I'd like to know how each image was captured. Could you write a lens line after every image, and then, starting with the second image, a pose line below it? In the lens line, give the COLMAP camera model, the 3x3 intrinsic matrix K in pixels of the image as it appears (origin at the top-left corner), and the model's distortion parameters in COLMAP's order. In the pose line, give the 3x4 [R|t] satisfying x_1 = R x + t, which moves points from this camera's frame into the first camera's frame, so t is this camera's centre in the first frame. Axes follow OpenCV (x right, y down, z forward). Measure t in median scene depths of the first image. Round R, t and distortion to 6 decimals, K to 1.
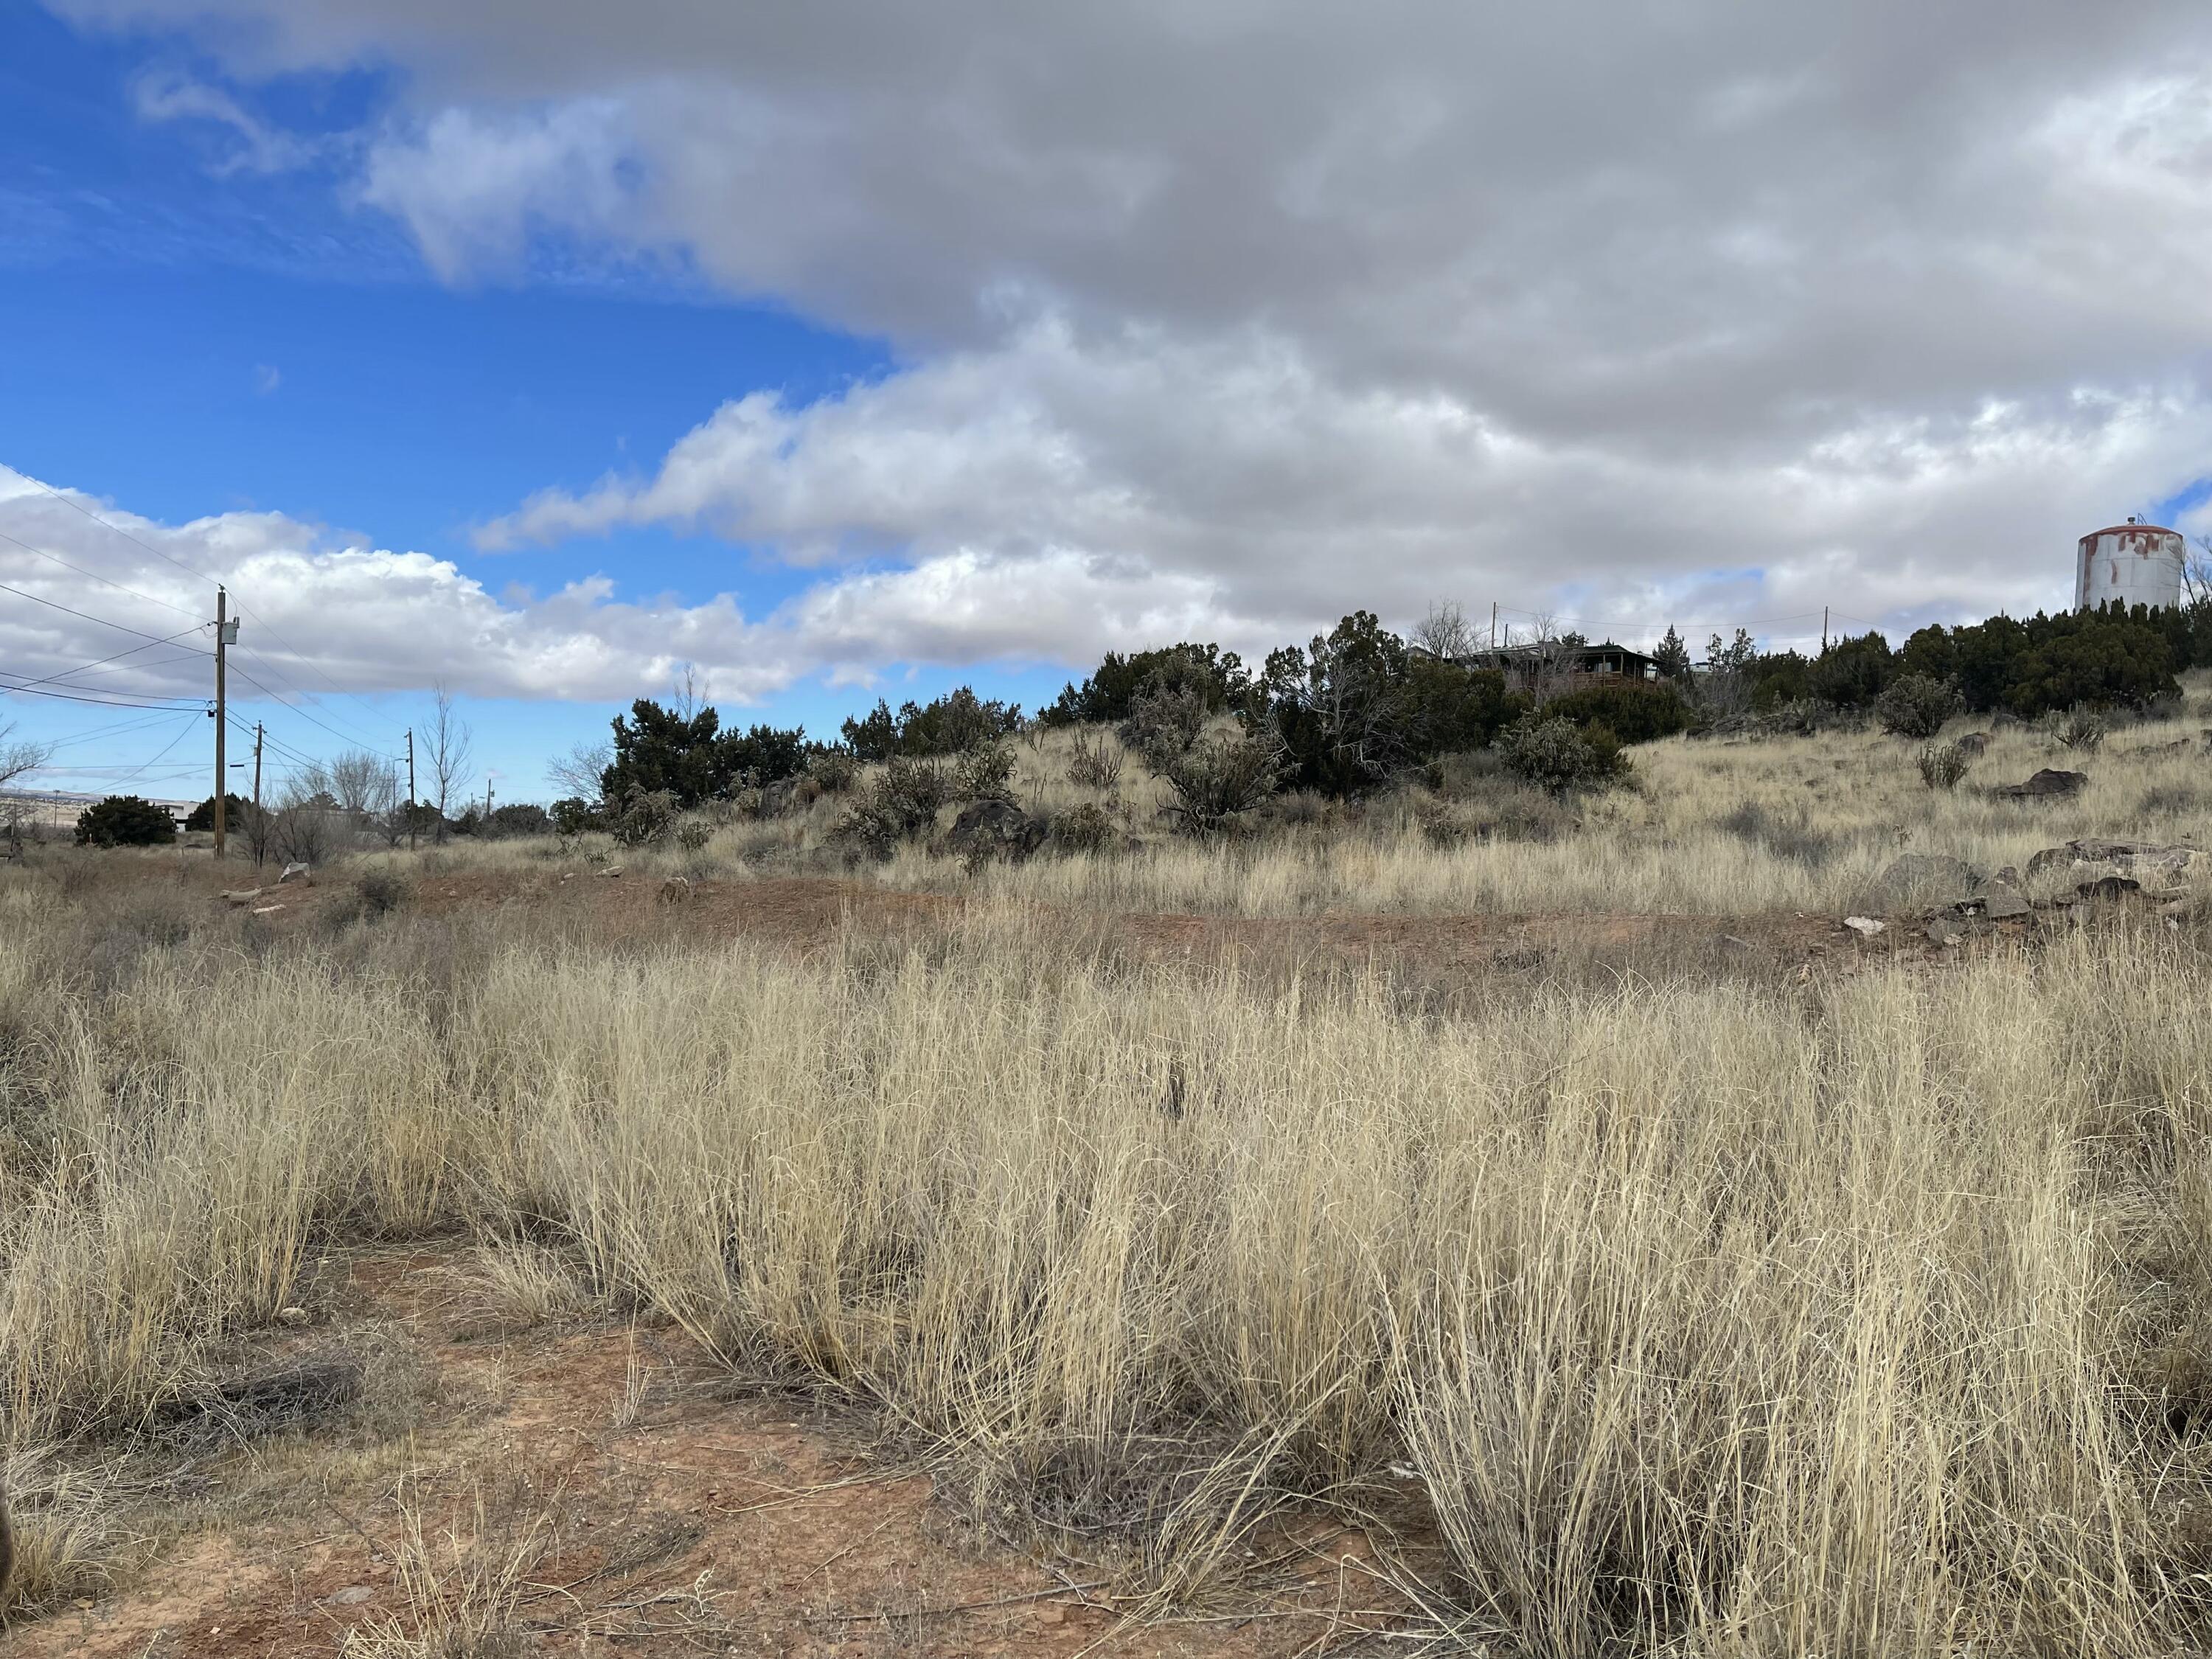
lens RADIAL K [[1662.4, 0, 1106.0], [0, 1662.4, 829.5], [0, 0, 1]] dist [0.071715, -0.099618]
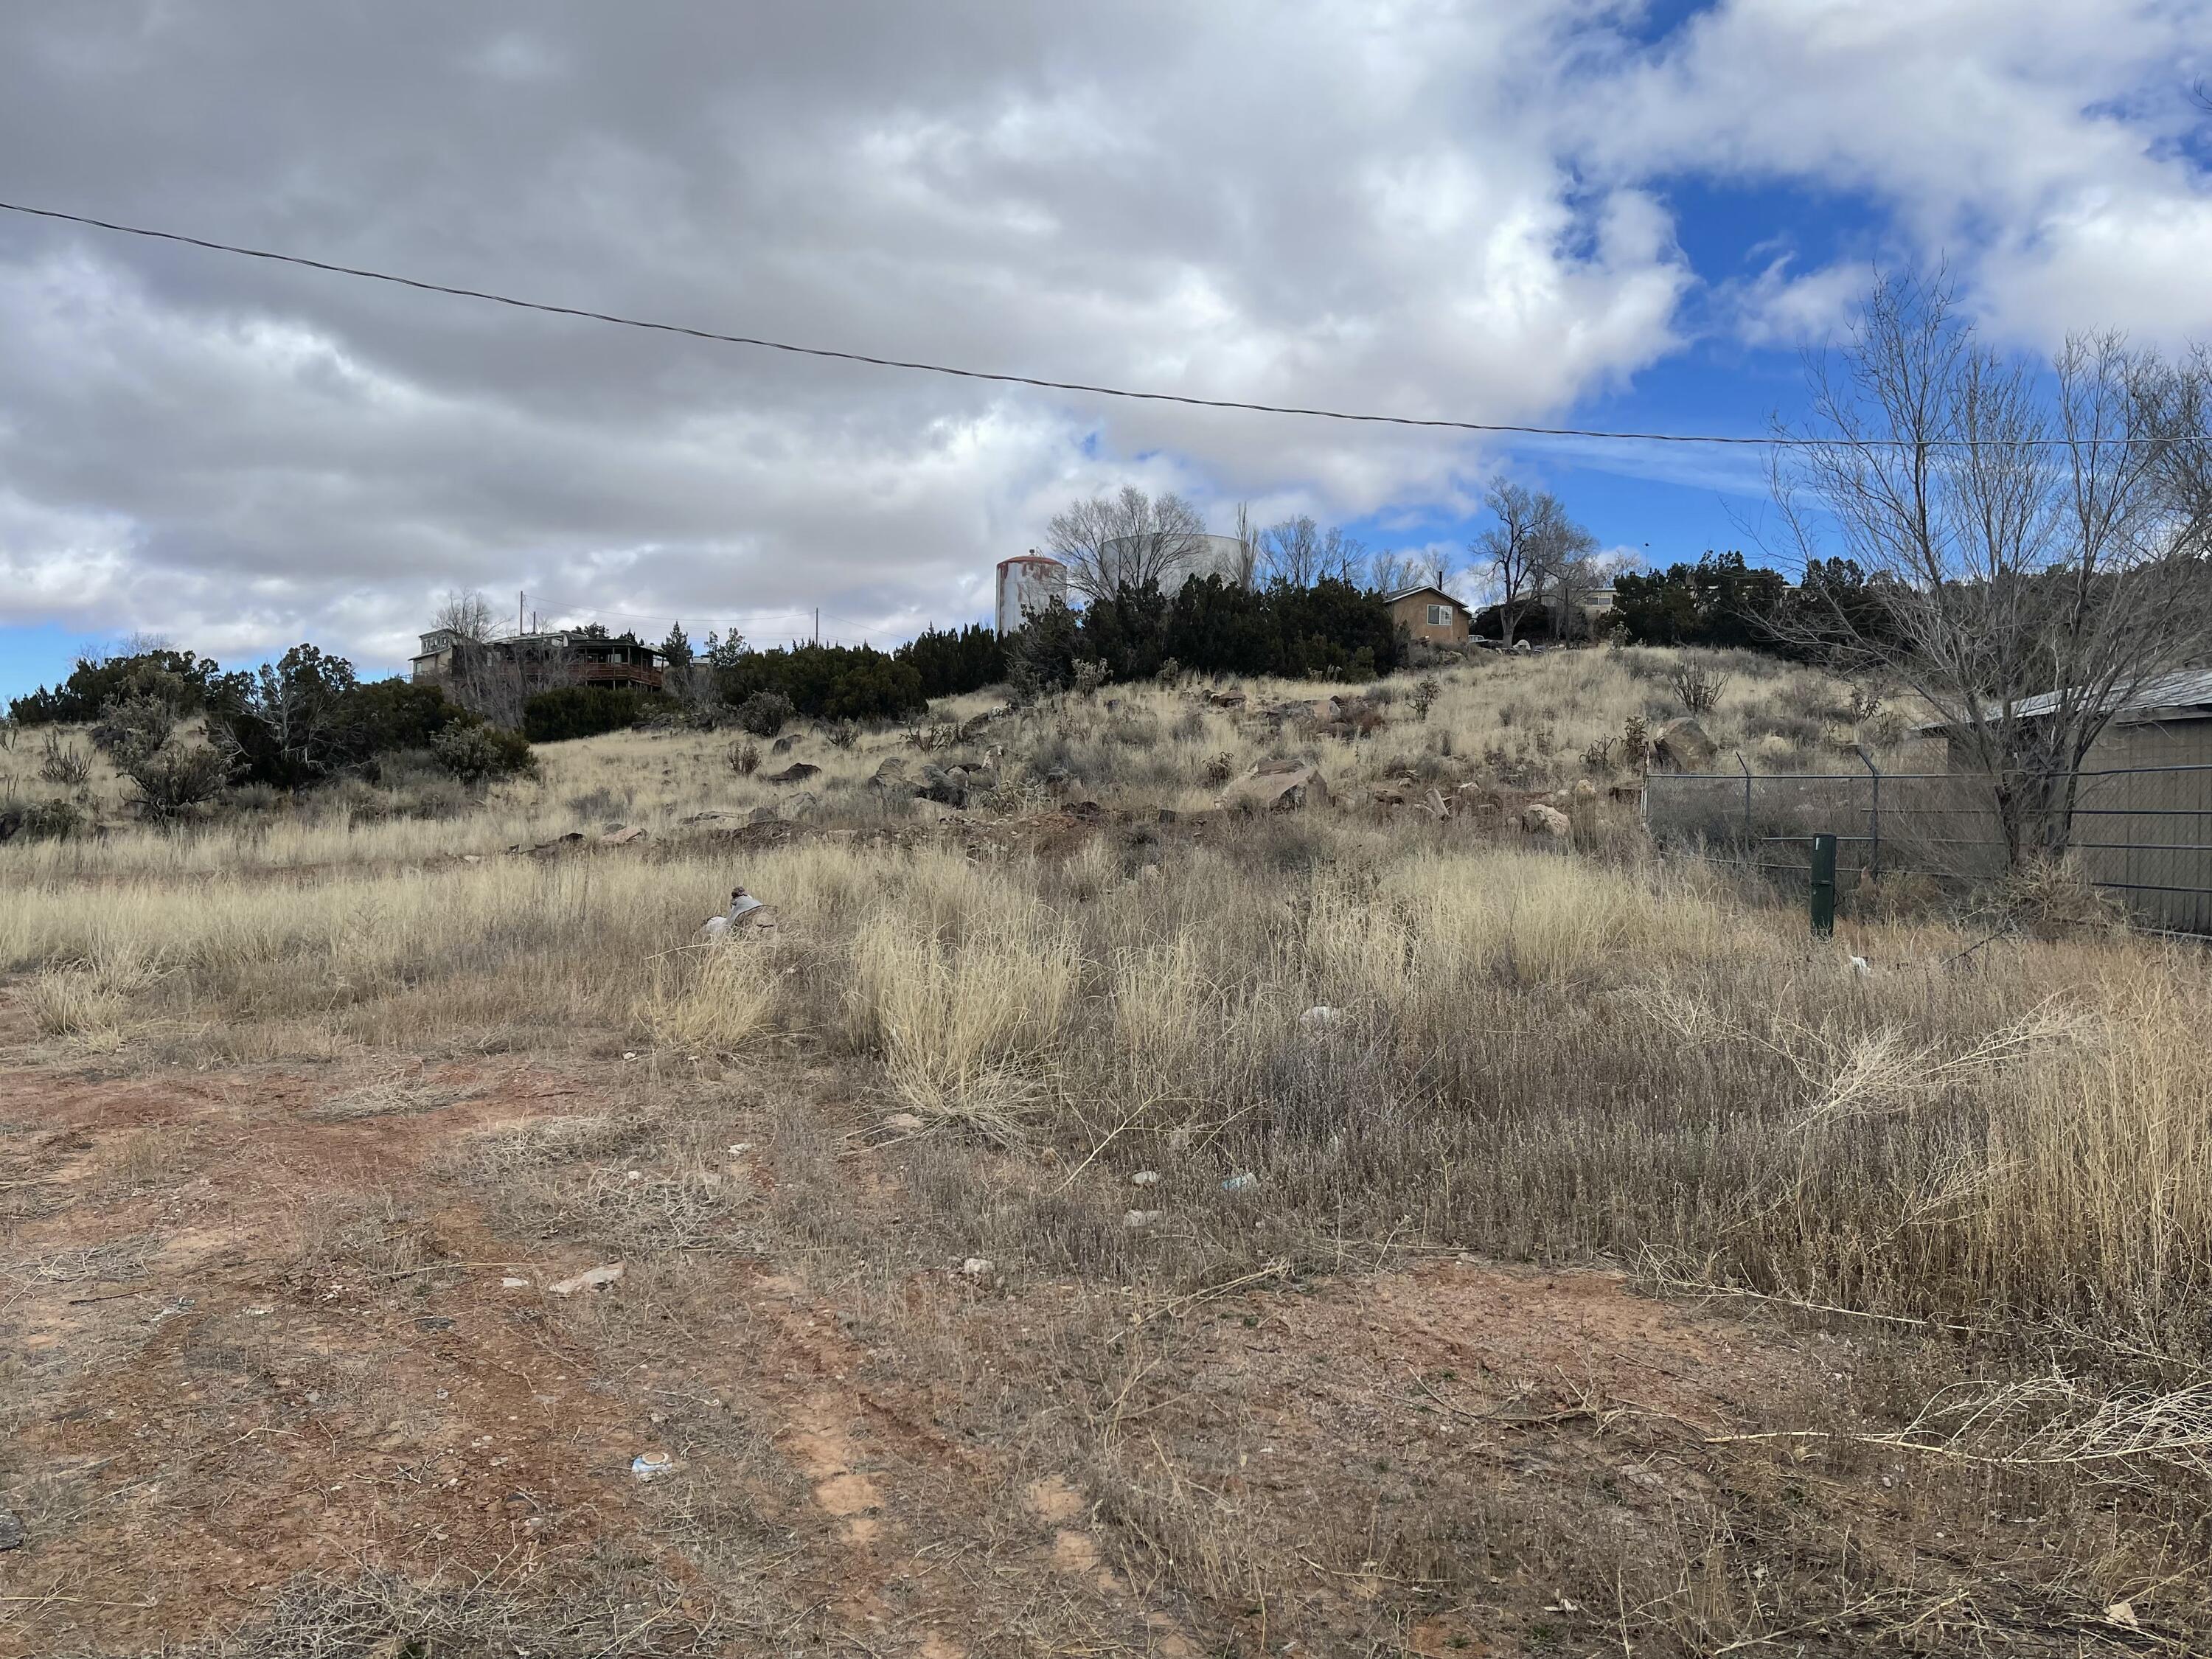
lens RADIAL K [[1662.4, 0, 1106.0], [0, 1662.4, 829.5], [0, 0, 1]] dist [0.071715, -0.099618]
pose [[0.860641, -0.030291, 0.508311, 0.019966], [0.021144, 0.999494, 0.023762, -0.004953], [-0.508773, -0.009703, 0.860846, -0.425055]]
